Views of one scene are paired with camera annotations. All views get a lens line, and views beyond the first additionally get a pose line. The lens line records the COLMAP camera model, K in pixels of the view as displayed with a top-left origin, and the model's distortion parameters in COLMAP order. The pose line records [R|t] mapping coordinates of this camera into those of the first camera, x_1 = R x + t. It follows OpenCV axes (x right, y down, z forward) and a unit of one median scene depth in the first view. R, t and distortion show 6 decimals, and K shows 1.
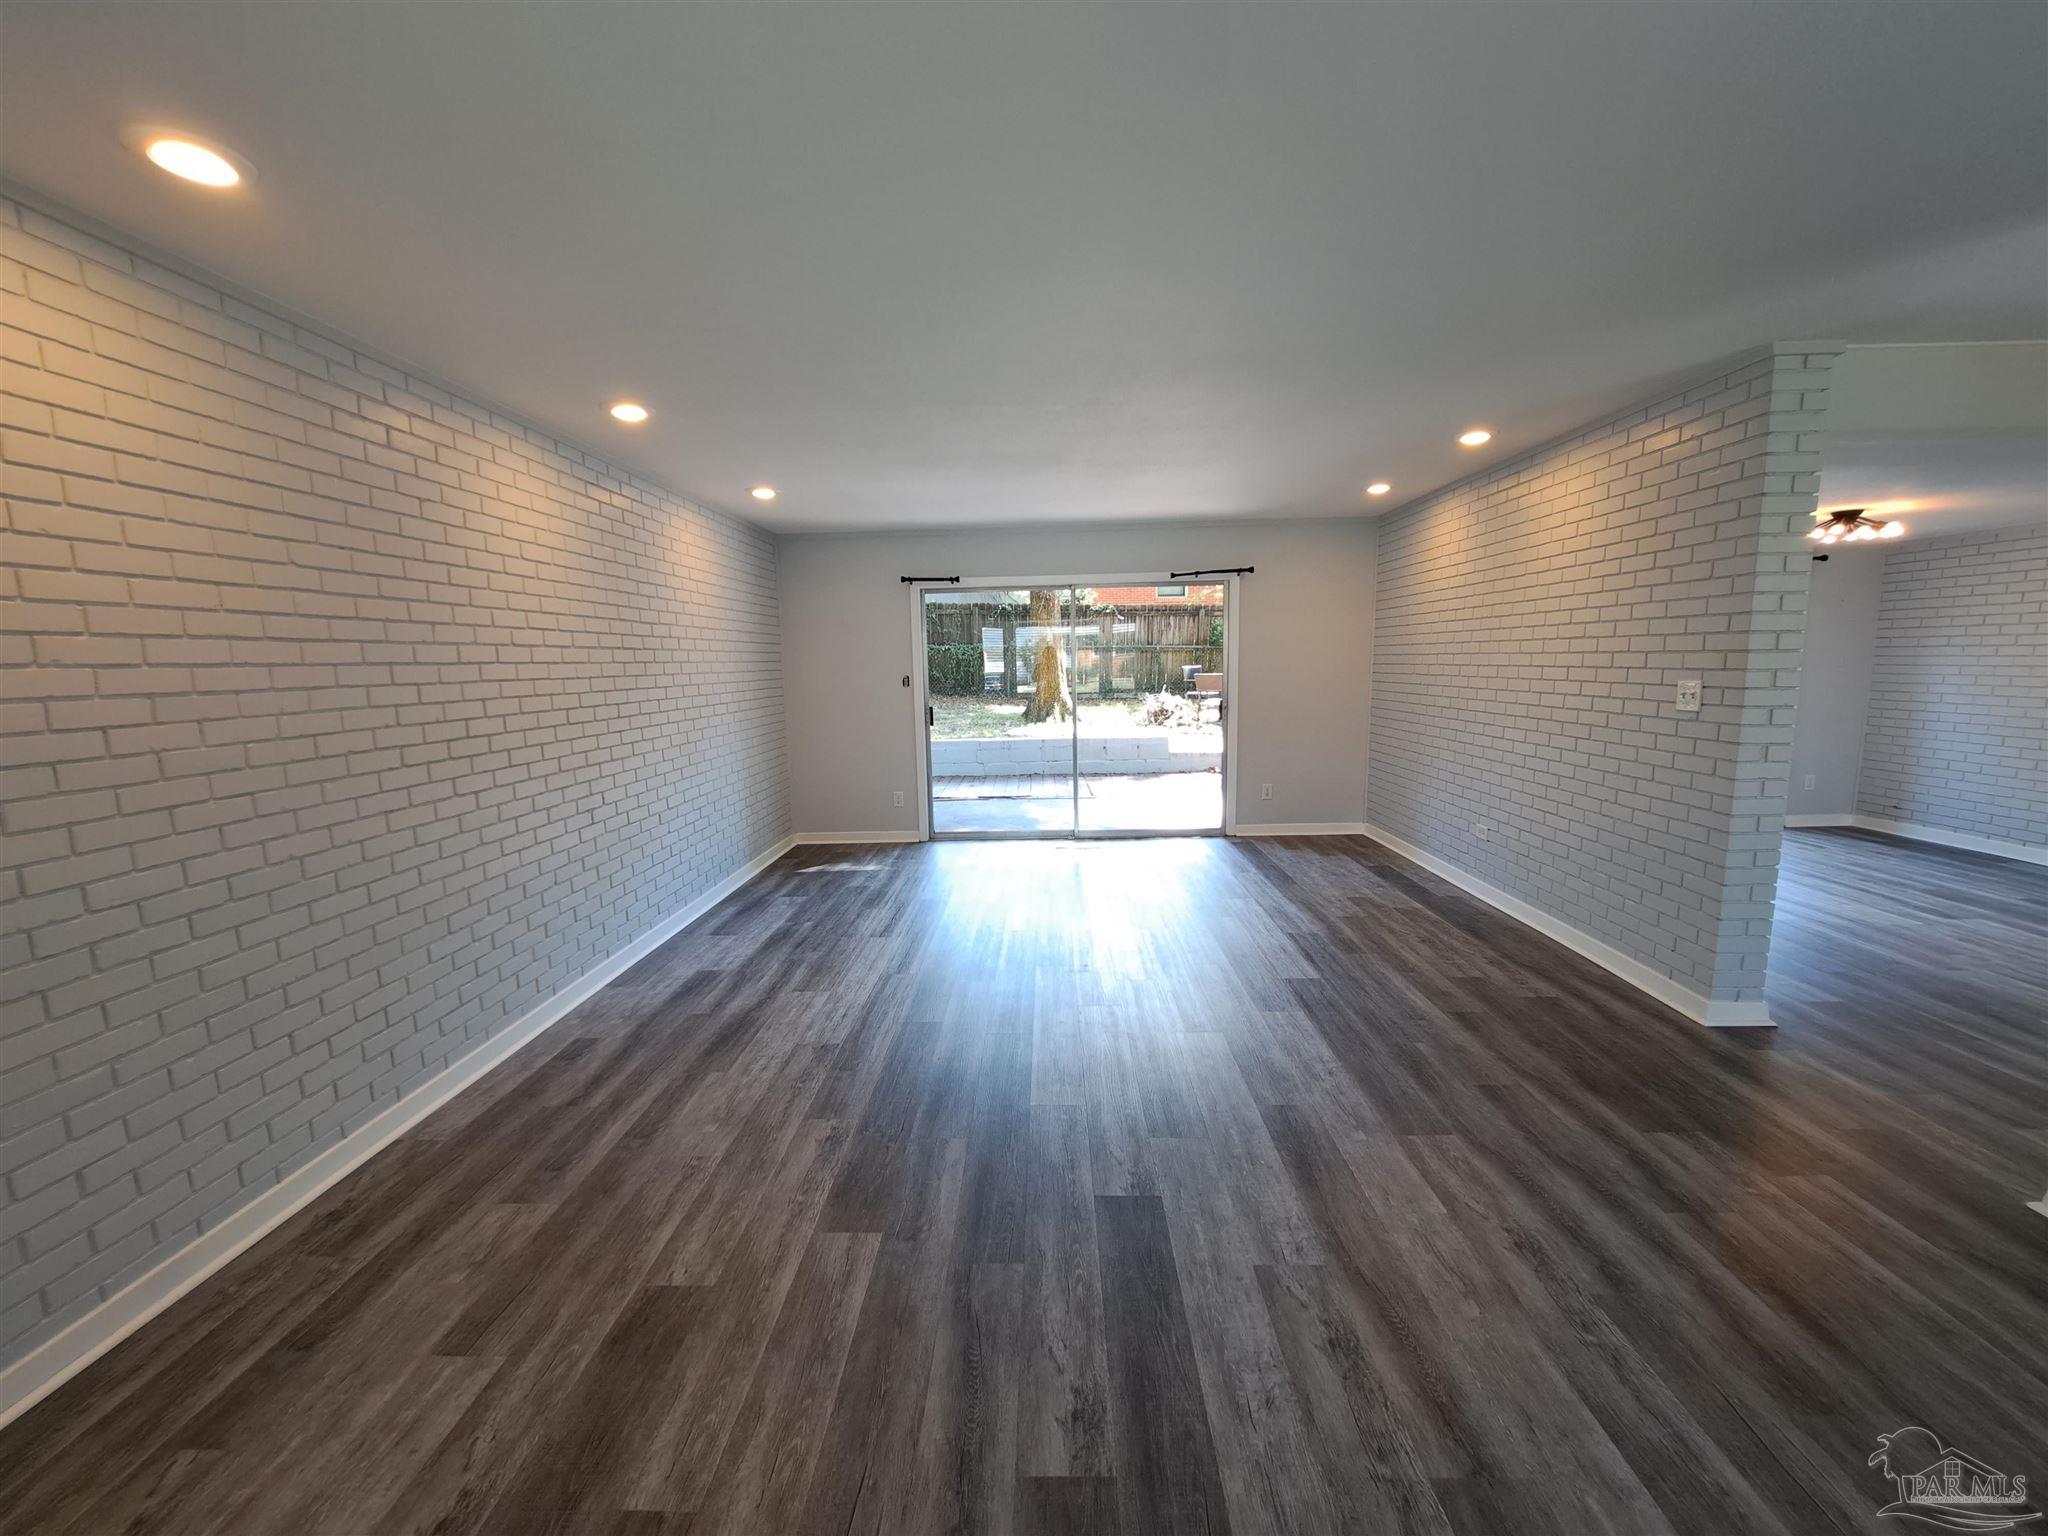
lens RADIAL K [[816.4, 0, 1020.9], [0, 816.4, 766.1], [0, 0, 1]] dist [-0.014691, 0.000067]
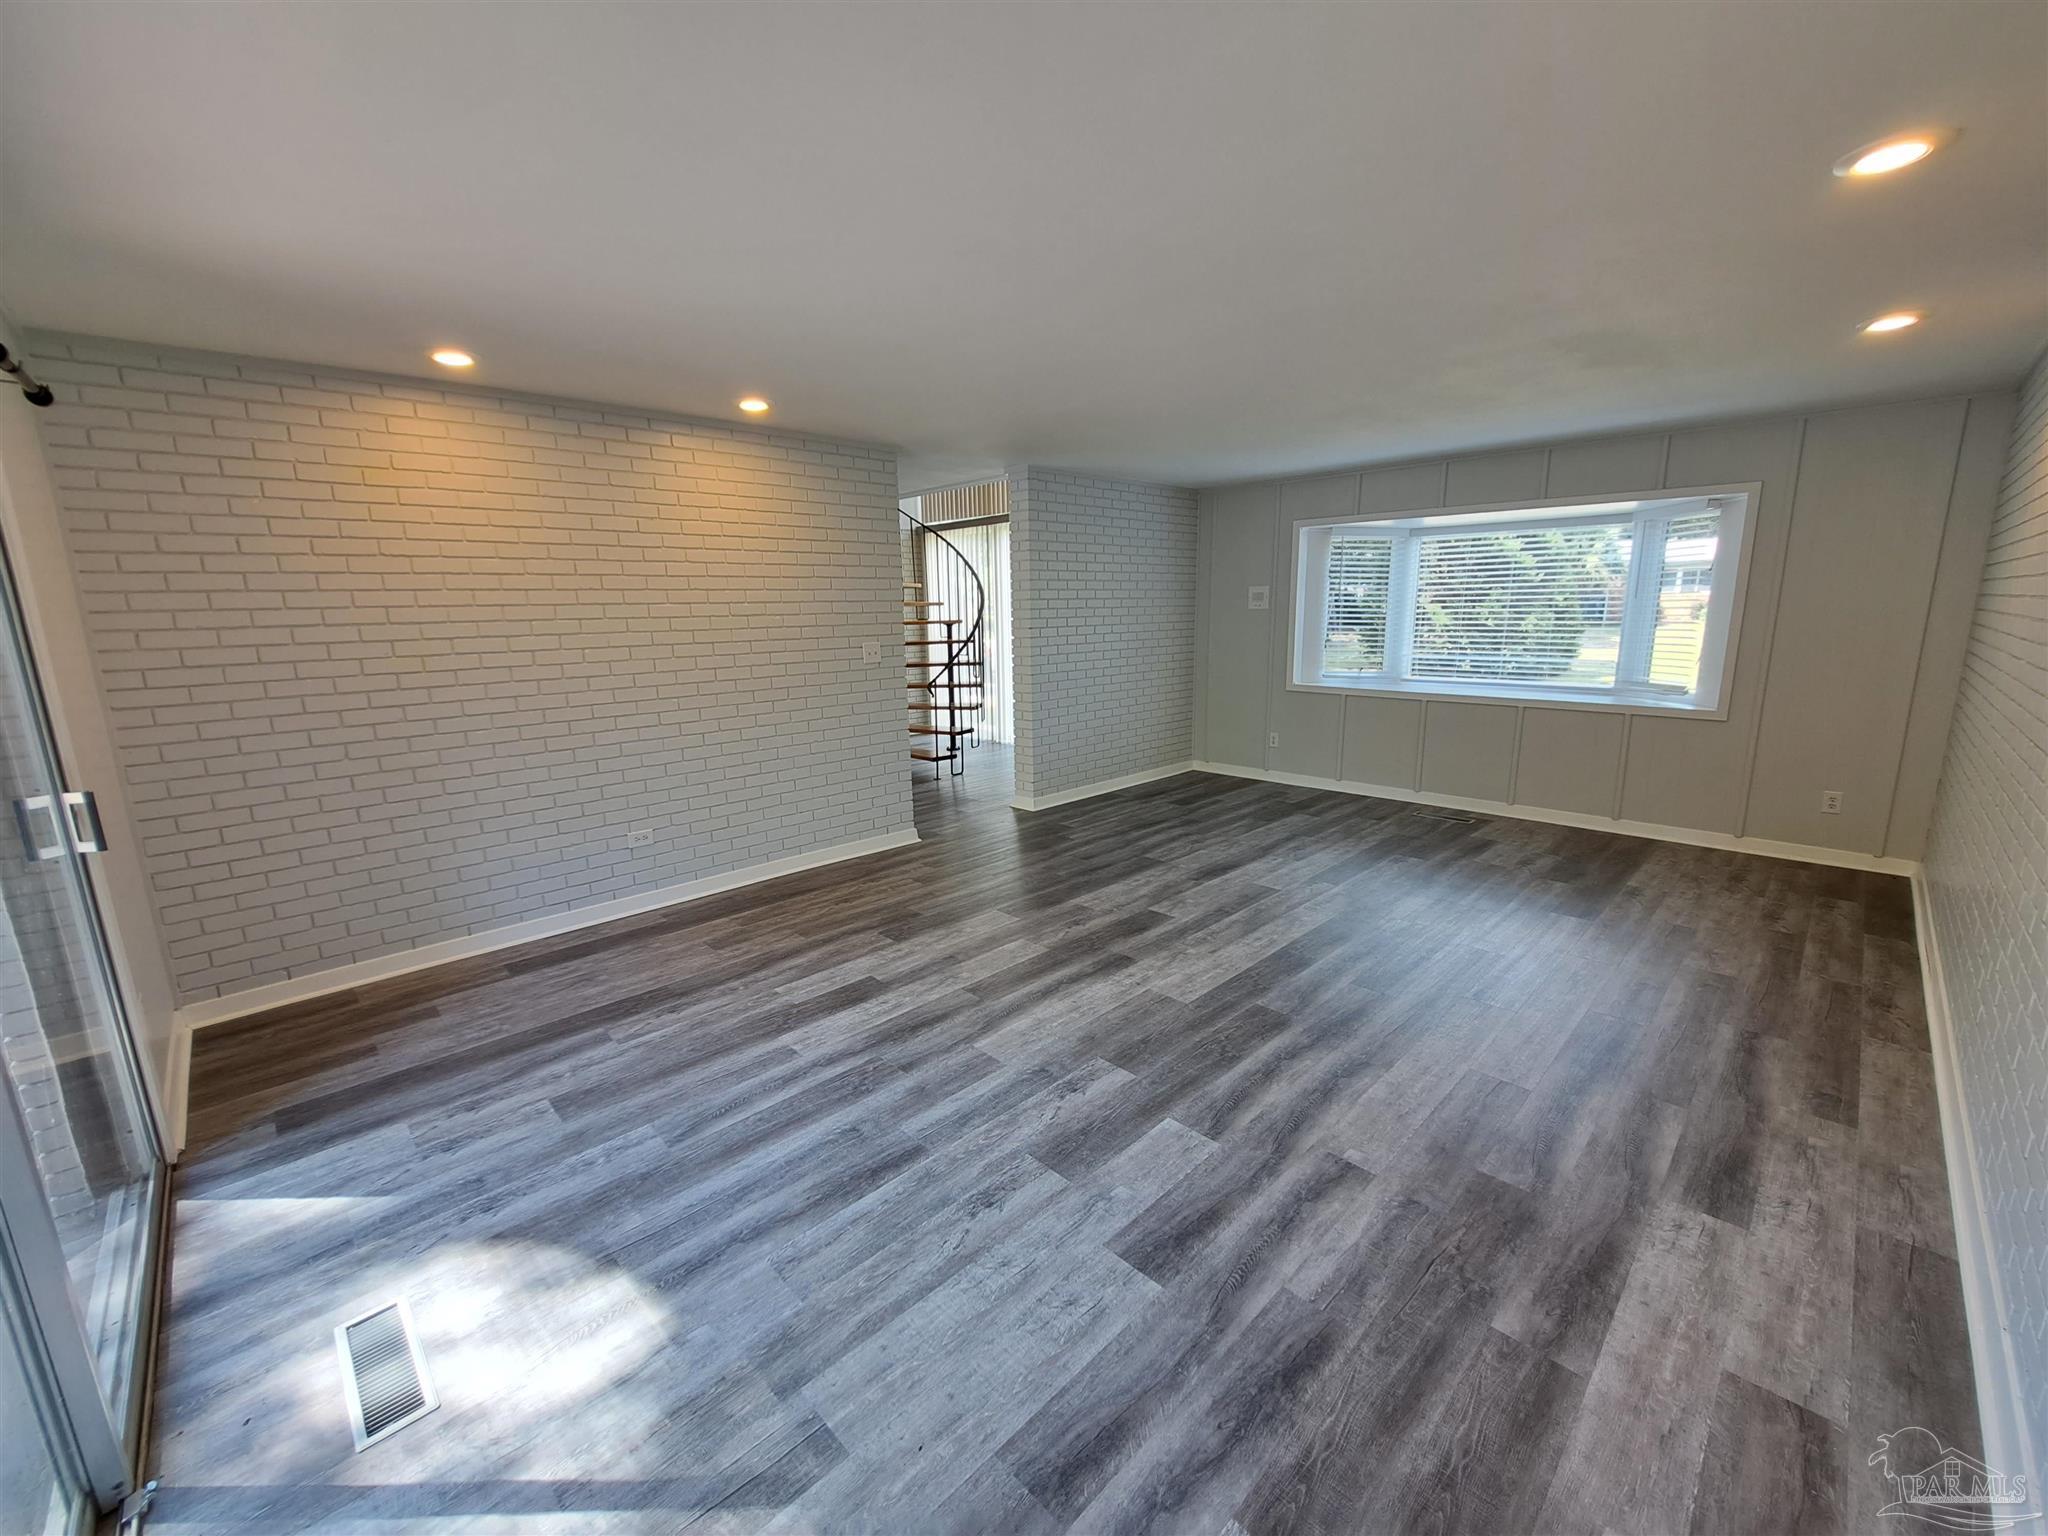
lens RADIAL K [[816.4, 0, 1019.3], [0, 816.4, 771.2], [0, 0, 1]] dist [-0.014691, 0.000067]
pose [[-0.717206, -0.101327, 0.689456, -0.417553], [0.125049, 0.954599, 0.270376, -0.226154], [-0.685550, 0.280131, -0.671973, 1.684369]]
